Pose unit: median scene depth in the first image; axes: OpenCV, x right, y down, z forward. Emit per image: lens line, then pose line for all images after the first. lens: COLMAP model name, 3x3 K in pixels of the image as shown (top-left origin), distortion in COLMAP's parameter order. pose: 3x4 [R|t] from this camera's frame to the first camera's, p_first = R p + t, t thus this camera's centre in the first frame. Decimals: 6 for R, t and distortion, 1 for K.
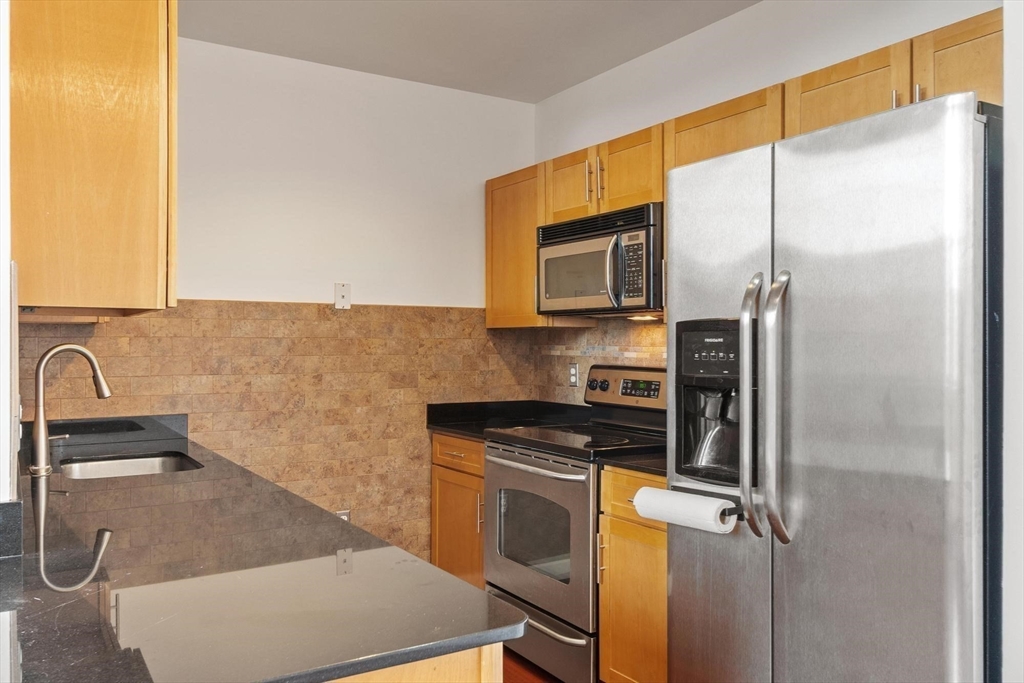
lens RADIAL K [[810.7, 0, 512.0], [0, 810.7, 341.5], [0, 0, 1]] dist [-0.004701, -0.005388]
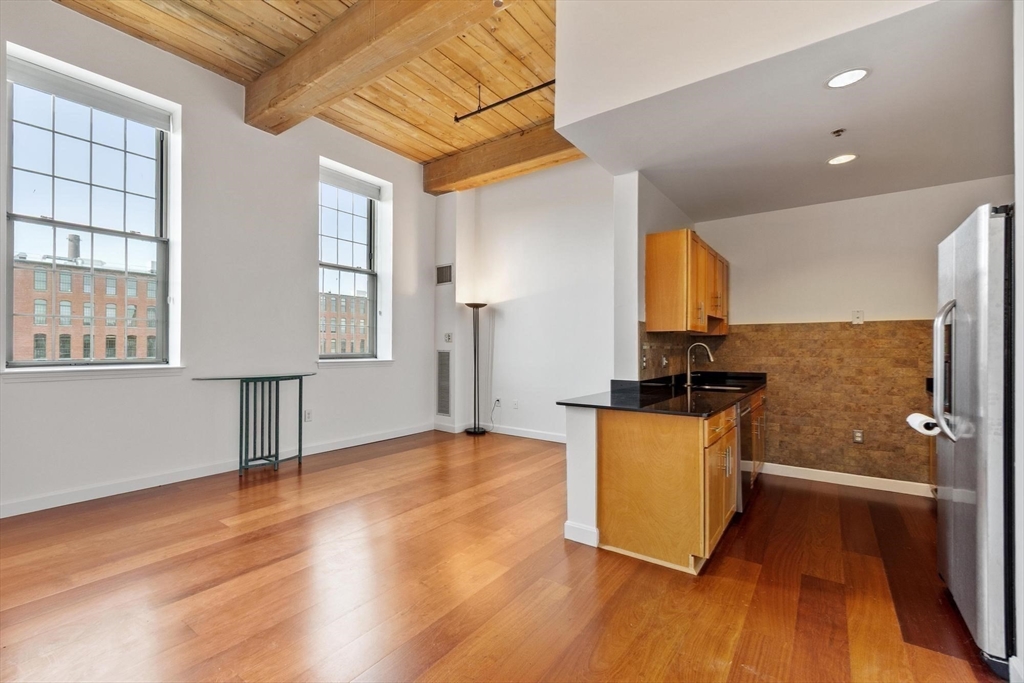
lens RADIAL K [[445.6, 0, 487.1], [0, 445.6, 344.6], [0, 0, 1]] dist [-0.000950, -0.000738]
pose [[0.376159, -0.006532, -0.926532, 0.438357], [0.003599, 0.999978, -0.005589, 0.010811], [0.926548, -0.001232, 0.376174, -0.201922]]
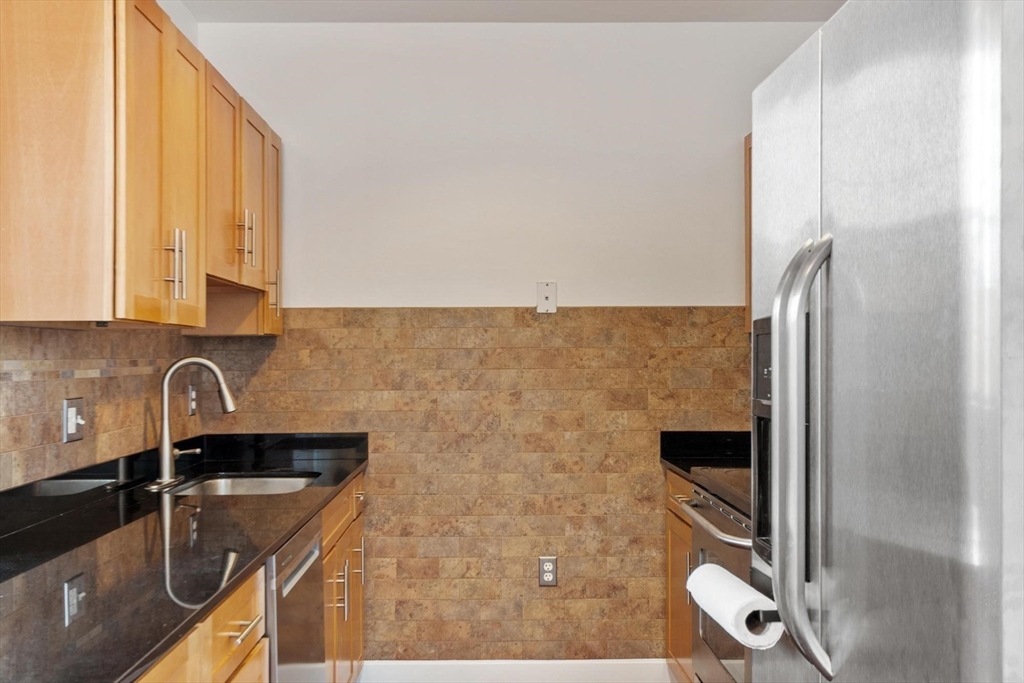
lens RADIAL K [[964.0, 0, 462.6], [0, 964.0, 345.4], [0, 0, 1]] dist [0.008505, 0.001510]
pose [[0.852901, -0.010539, -0.521967, 0.236233], [0.007274, 0.999939, -0.008304, 0.000705], [0.522022, 0.003285, 0.852925, 0.114804]]
